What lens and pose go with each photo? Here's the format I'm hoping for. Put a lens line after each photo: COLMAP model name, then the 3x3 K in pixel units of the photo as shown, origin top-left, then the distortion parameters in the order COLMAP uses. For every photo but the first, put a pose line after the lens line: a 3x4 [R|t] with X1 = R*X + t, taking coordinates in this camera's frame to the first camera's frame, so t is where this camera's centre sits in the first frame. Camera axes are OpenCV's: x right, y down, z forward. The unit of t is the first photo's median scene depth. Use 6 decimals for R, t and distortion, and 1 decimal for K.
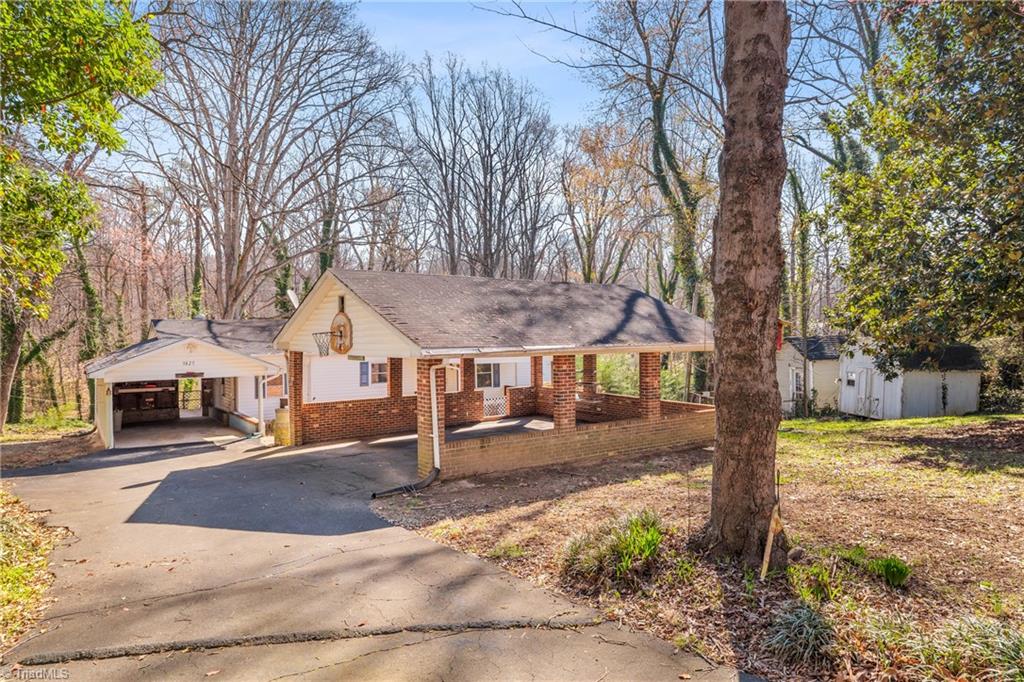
lens RADIAL K [[647.6, 0, 508.3], [0, 647.6, 336.8], [0, 0, 1]] dist [0.002373, 0.000416]
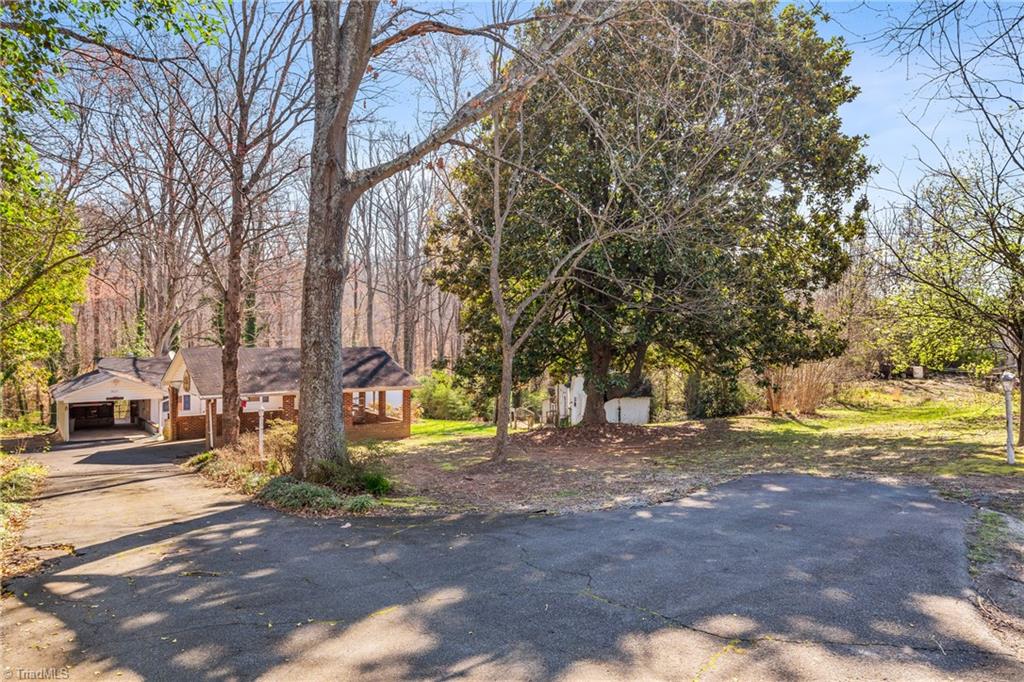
lens RADIAL K [[707.9, 0, 515.4], [0, 707.9, 343.9], [0, 0, 1]] dist [-0.000213, -0.000531]
pose [[0.999887, 0.010801, 0.010458, 0.451000], [-0.010863, 0.999924, 0.005833, -0.089313], [-0.010394, -0.005946, 0.999928, -0.723573]]
